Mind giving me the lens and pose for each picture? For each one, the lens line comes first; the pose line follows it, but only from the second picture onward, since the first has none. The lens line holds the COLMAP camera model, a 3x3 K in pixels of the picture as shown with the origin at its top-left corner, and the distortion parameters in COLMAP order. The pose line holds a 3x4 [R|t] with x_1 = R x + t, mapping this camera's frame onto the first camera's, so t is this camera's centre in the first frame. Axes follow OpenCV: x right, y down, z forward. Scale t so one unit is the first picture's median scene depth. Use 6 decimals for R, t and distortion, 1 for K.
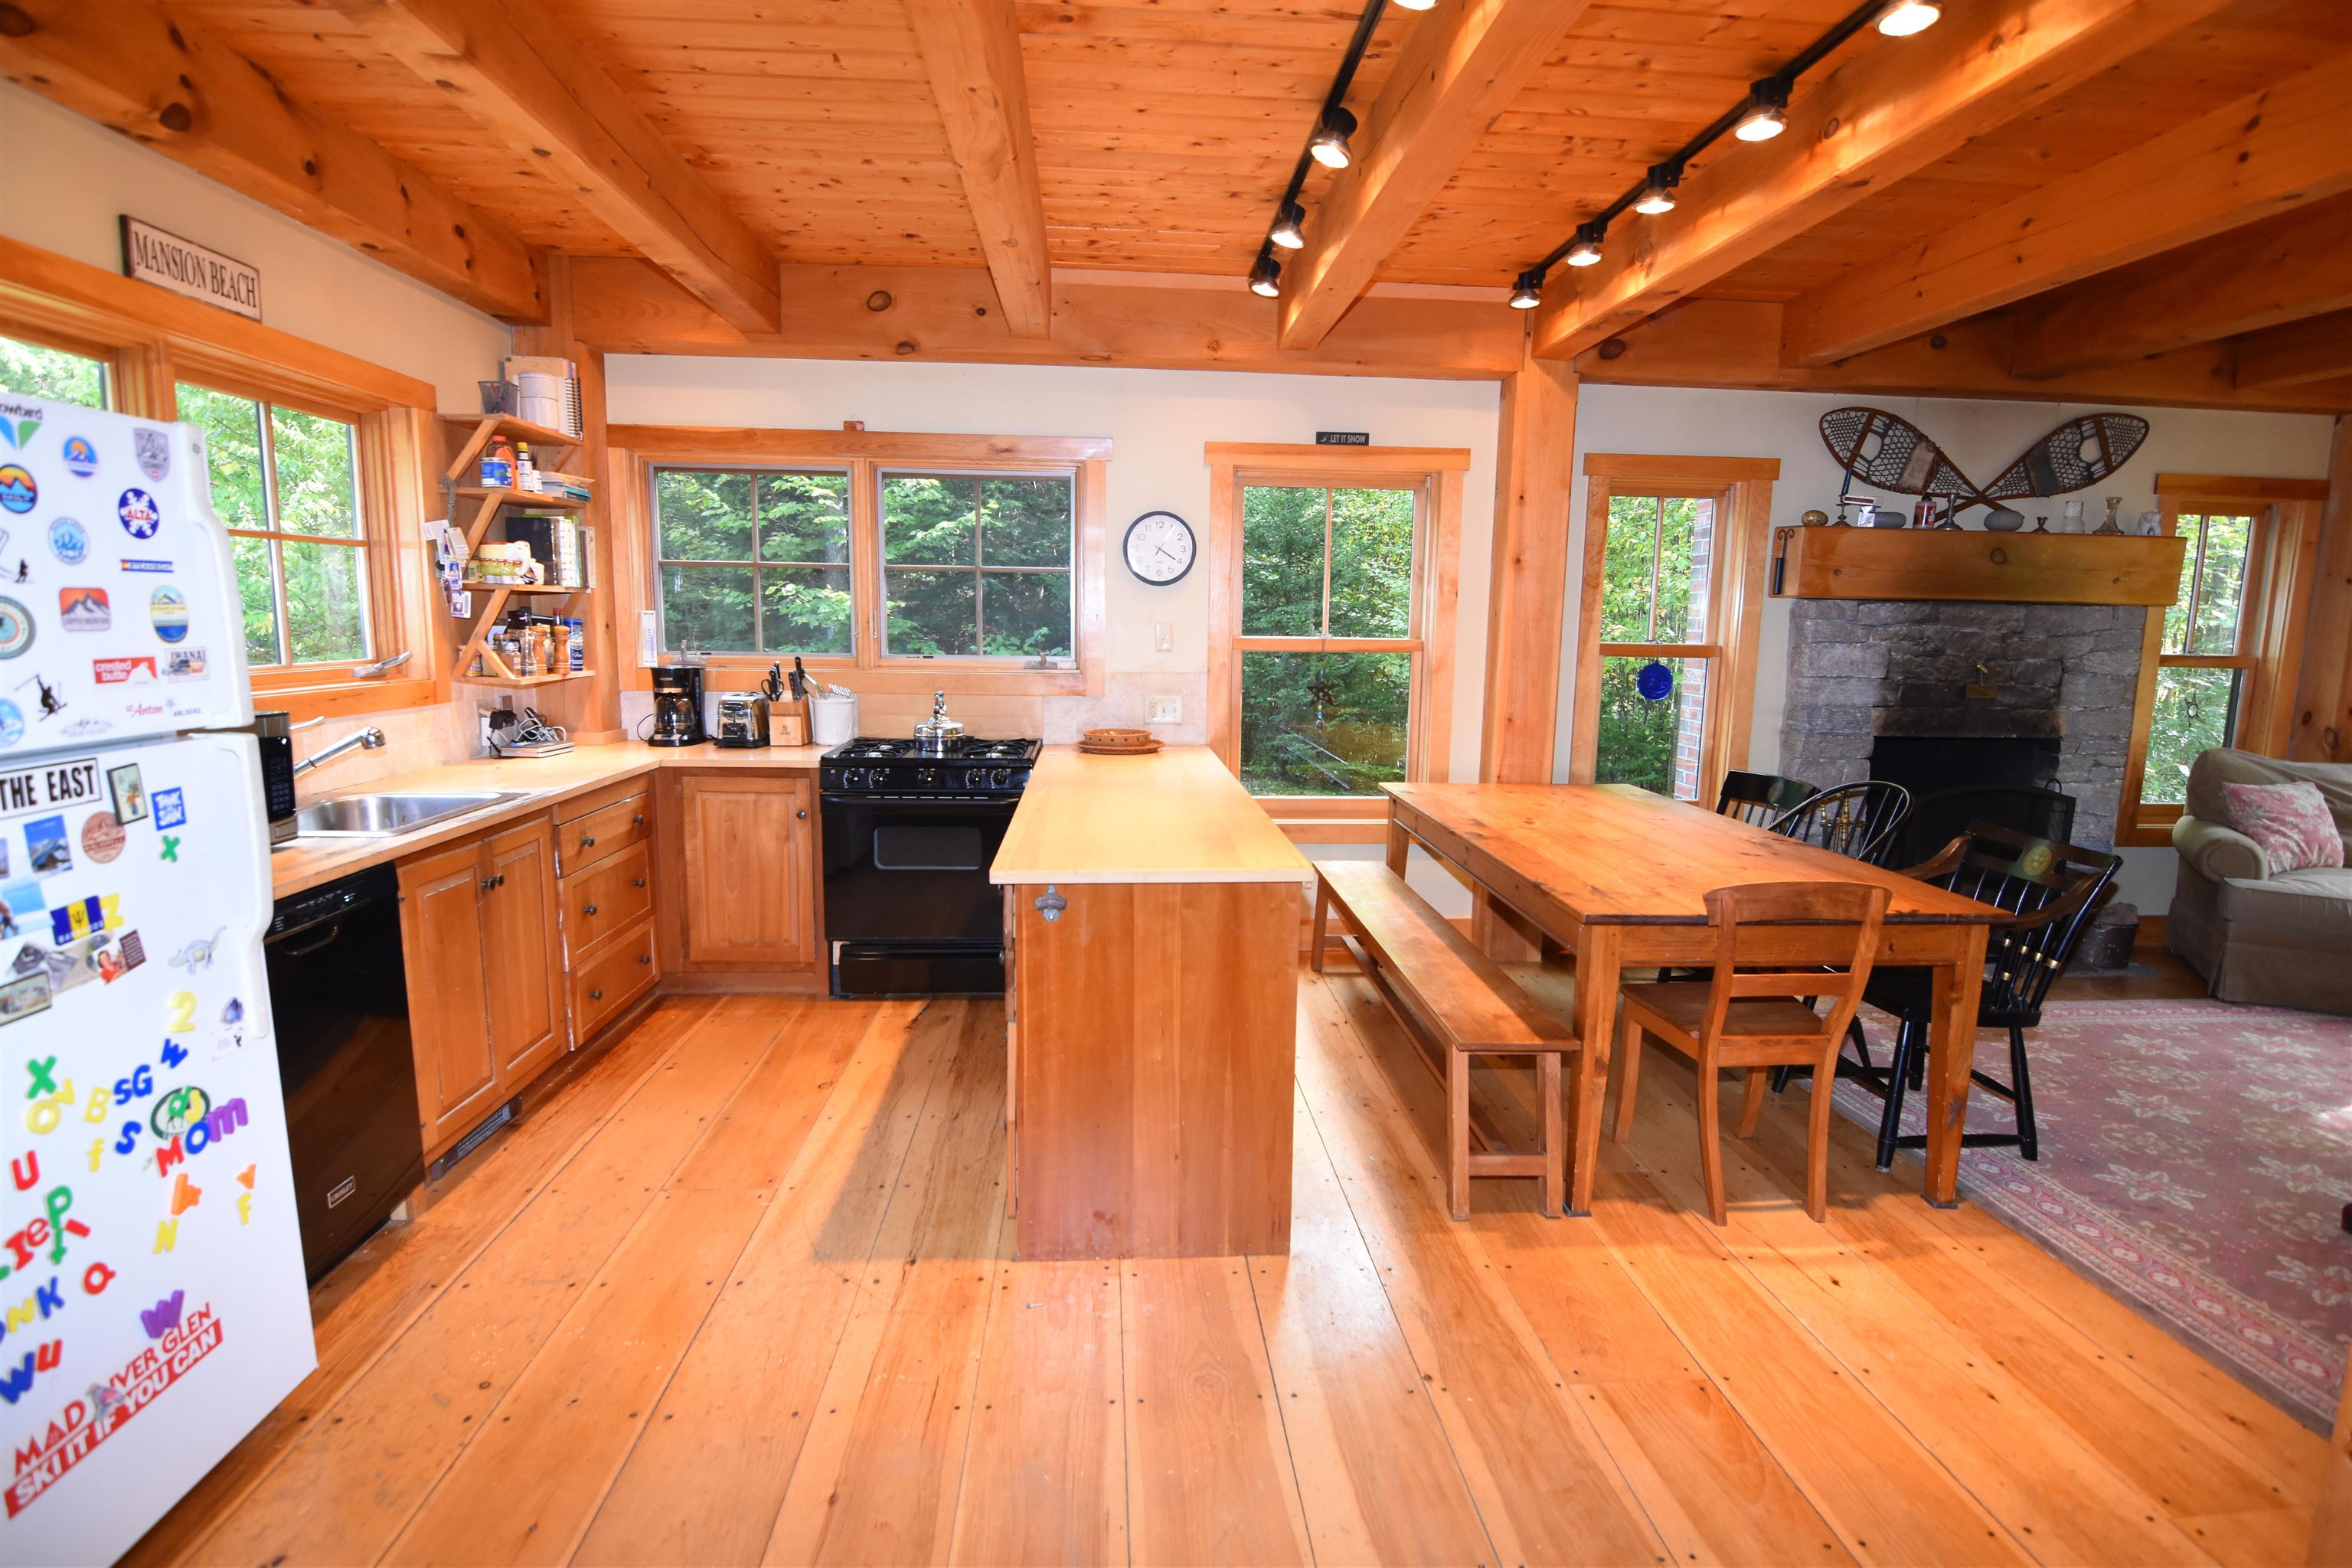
lens RADIAL K [[1141.6, 0, 1170.2], [0, 1141.6, 780.1], [0, 0, 1]] dist [-0.006542, -0.011247]
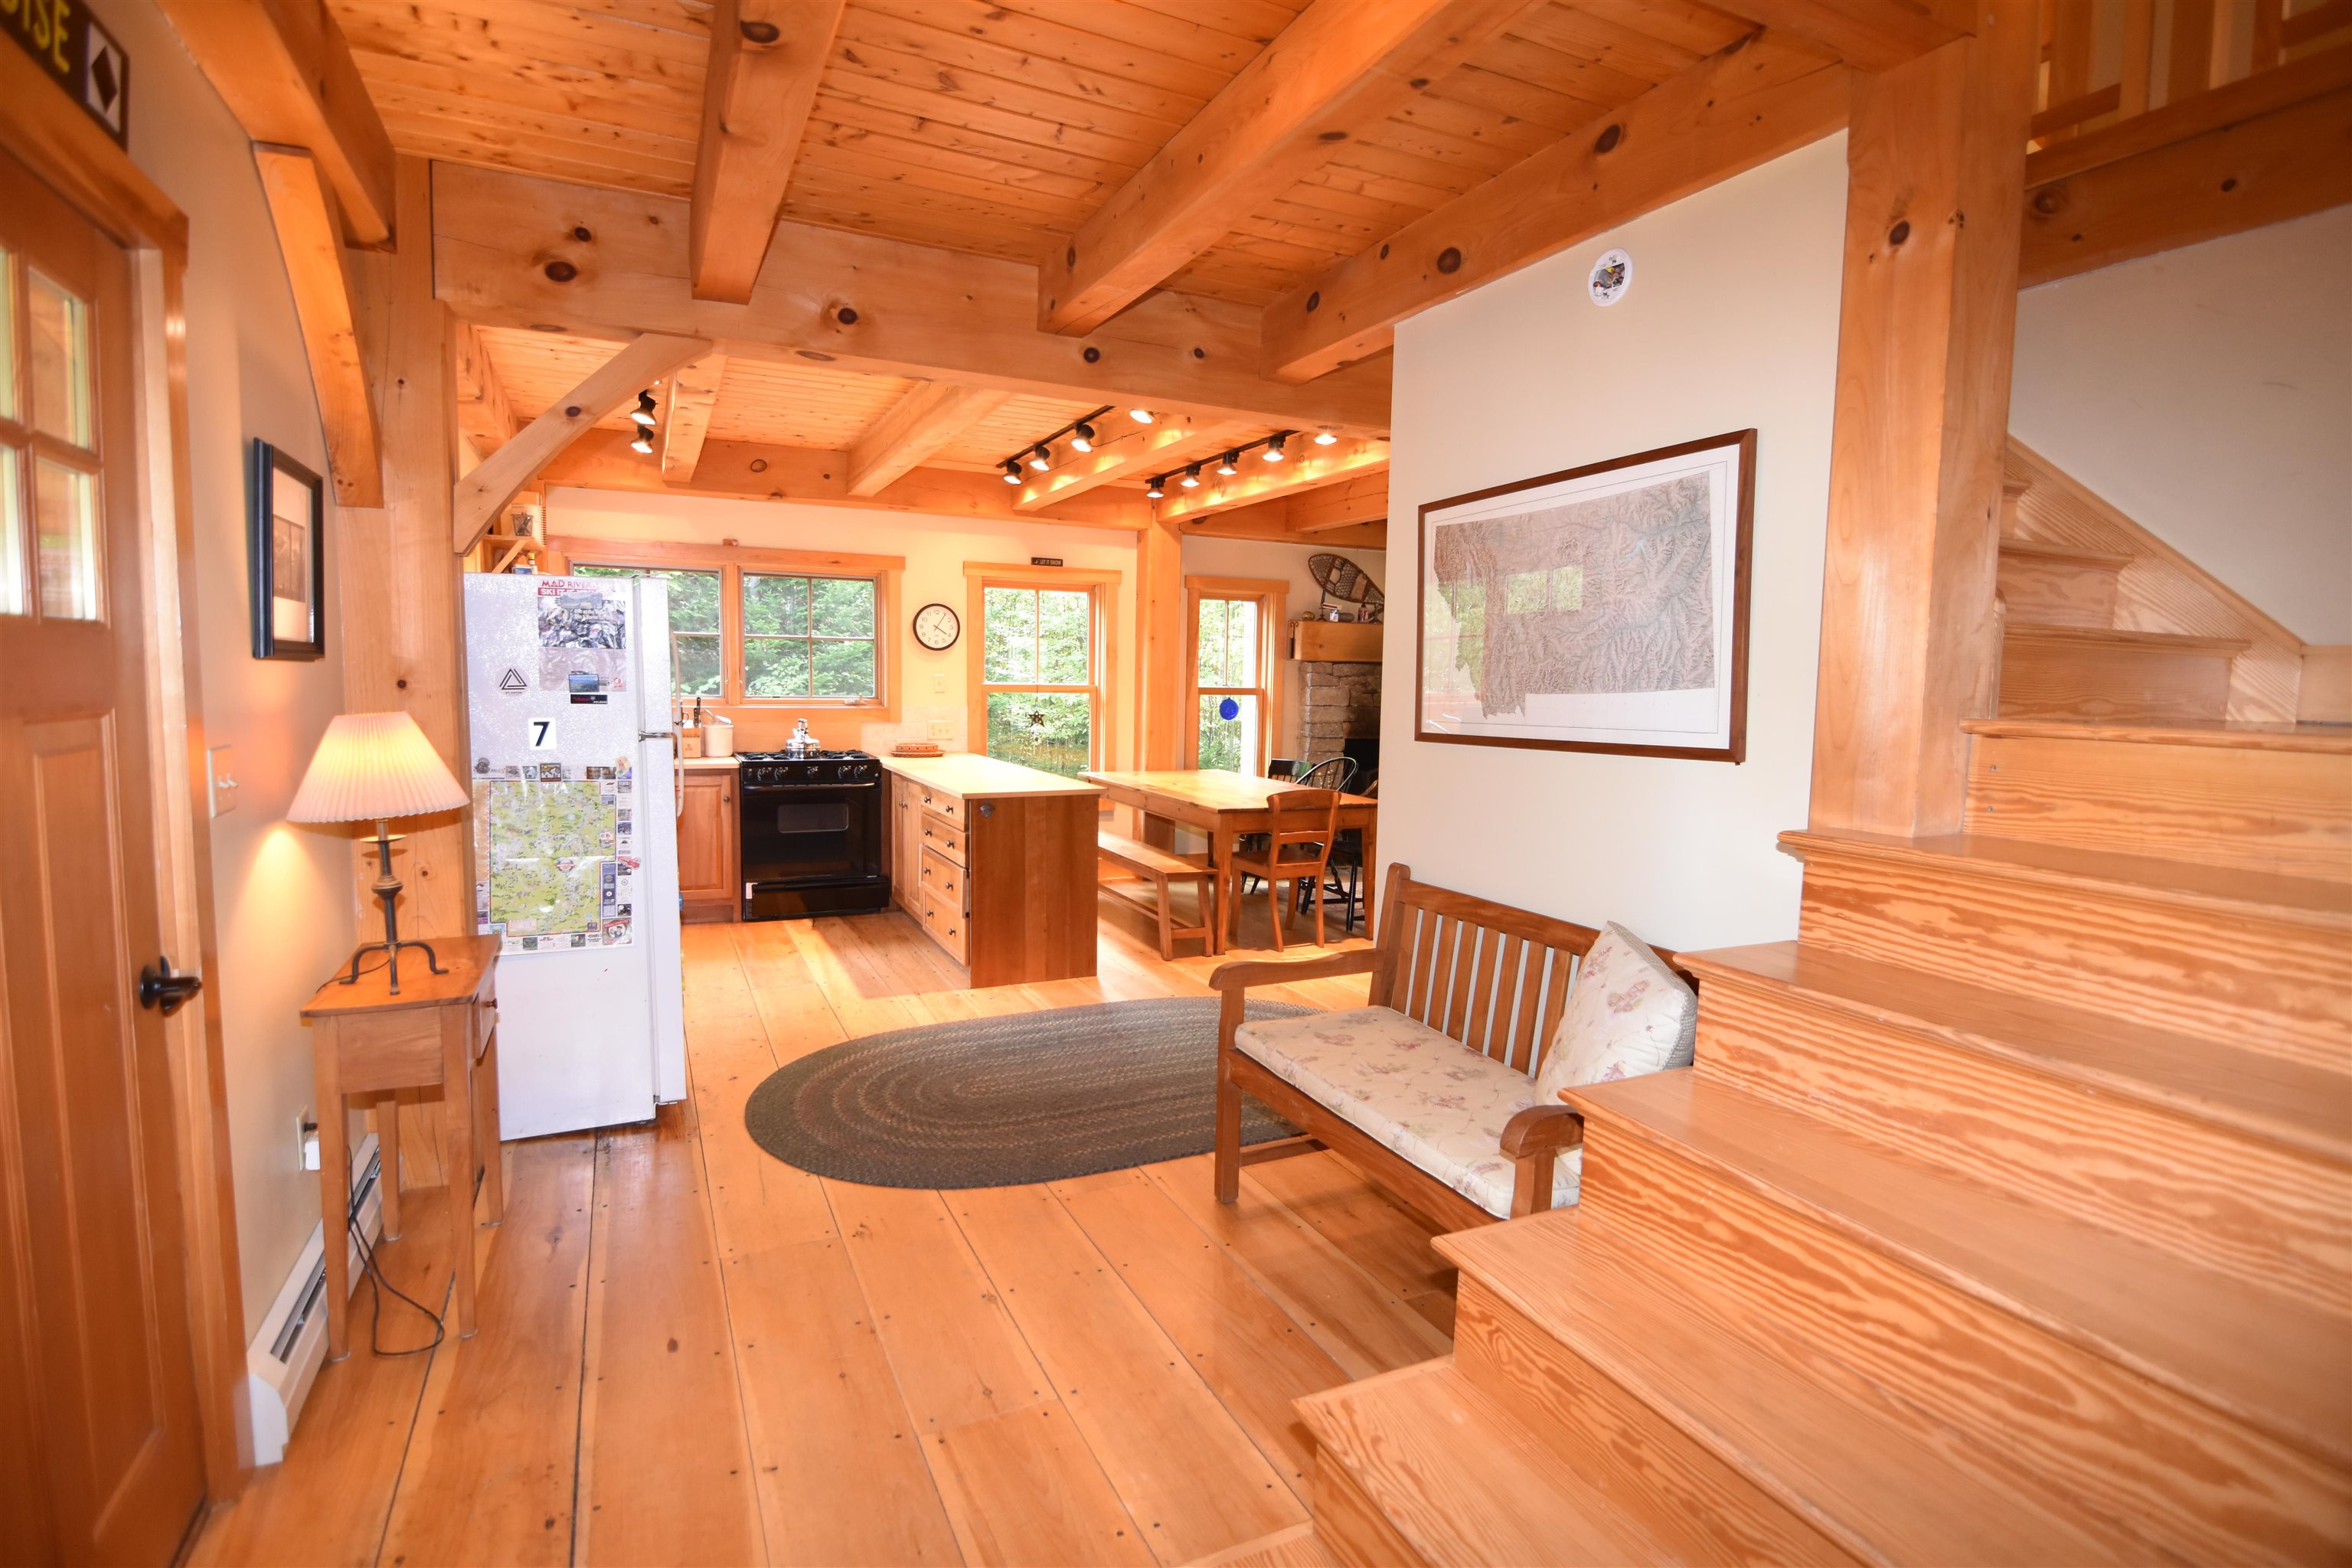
lens RADIAL K [[1141.6, 0, 1170.2], [0, 1141.6, 780.1], [0, 0, 1]] dist [-0.006542, -0.011247]
pose [[0.930075, -0.031829, 0.365989, -0.489916], [0.047029, 0.998359, -0.032689, 0.122789], [-0.364348, 0.047615, 0.930045, -0.946535]]
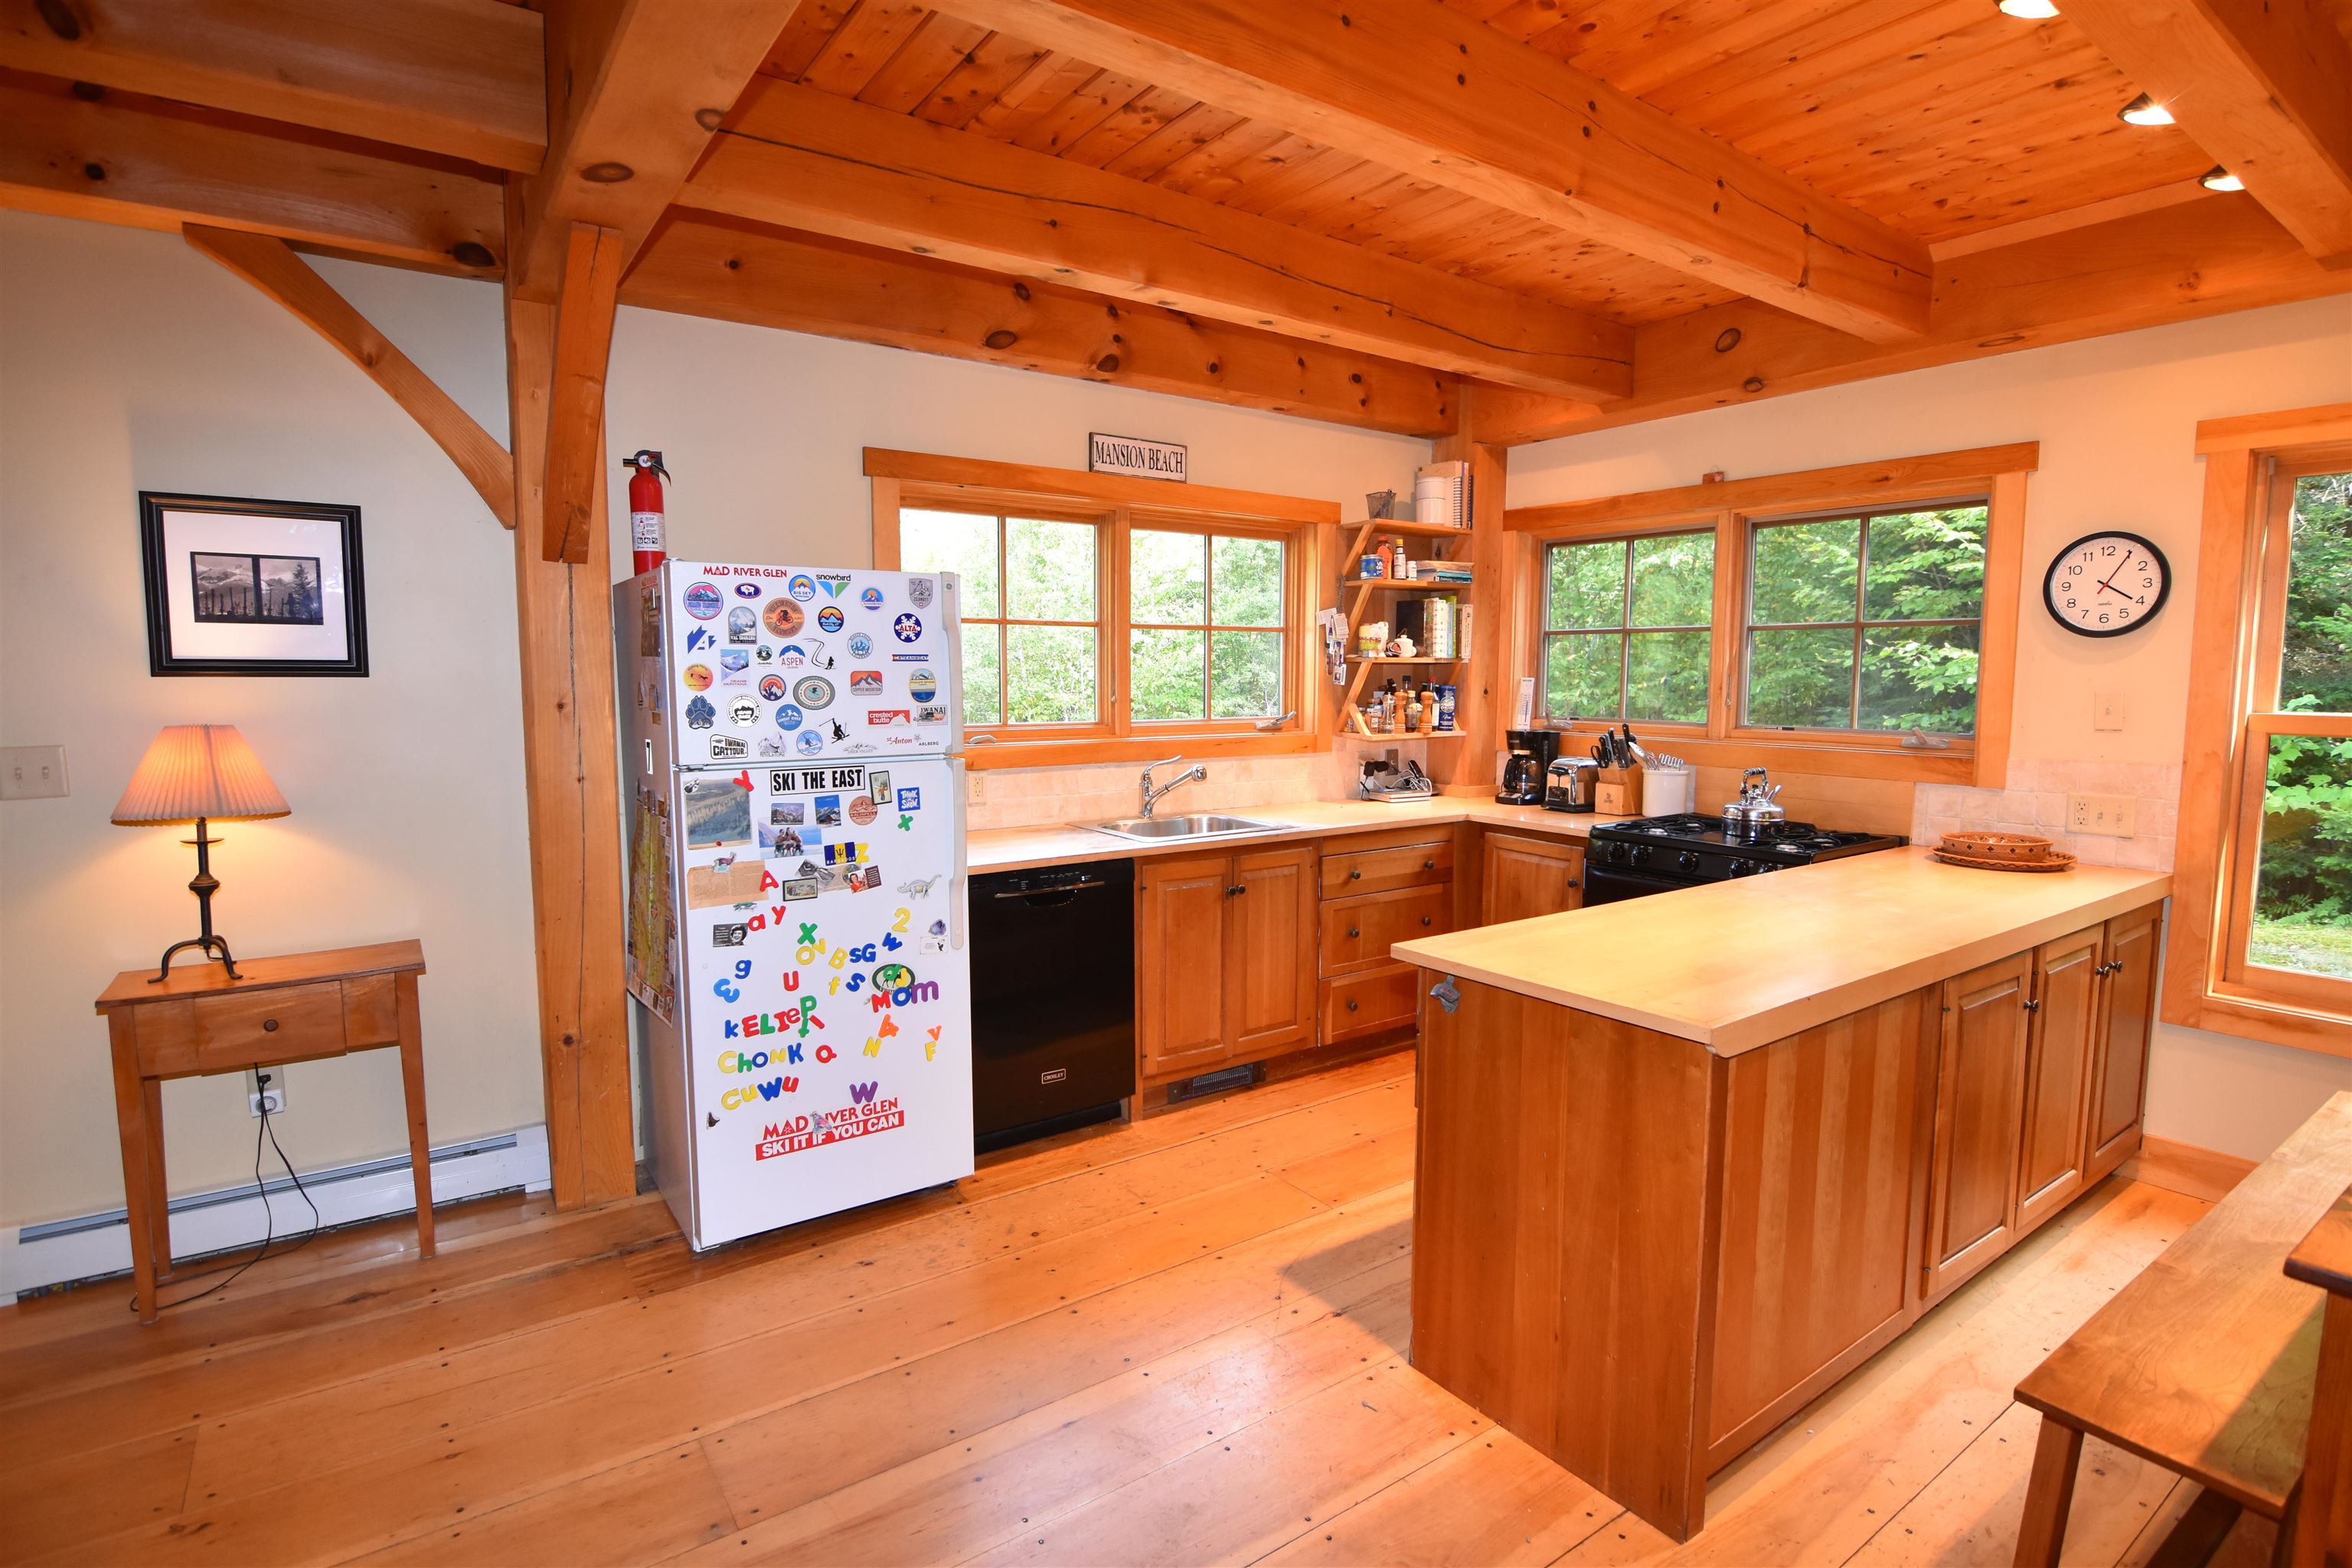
lens RADIAL K [[1141.6, 0, 1170.2], [0, 1141.6, 780.1], [0, 0, 1]] dist [-0.006542, -0.011247]
pose [[0.516544, 0.067970, -0.853559, 0.491617], [-0.114875, 0.993334, 0.009582, -0.040992], [0.848520, 0.093103, 0.520909, 0.273737]]
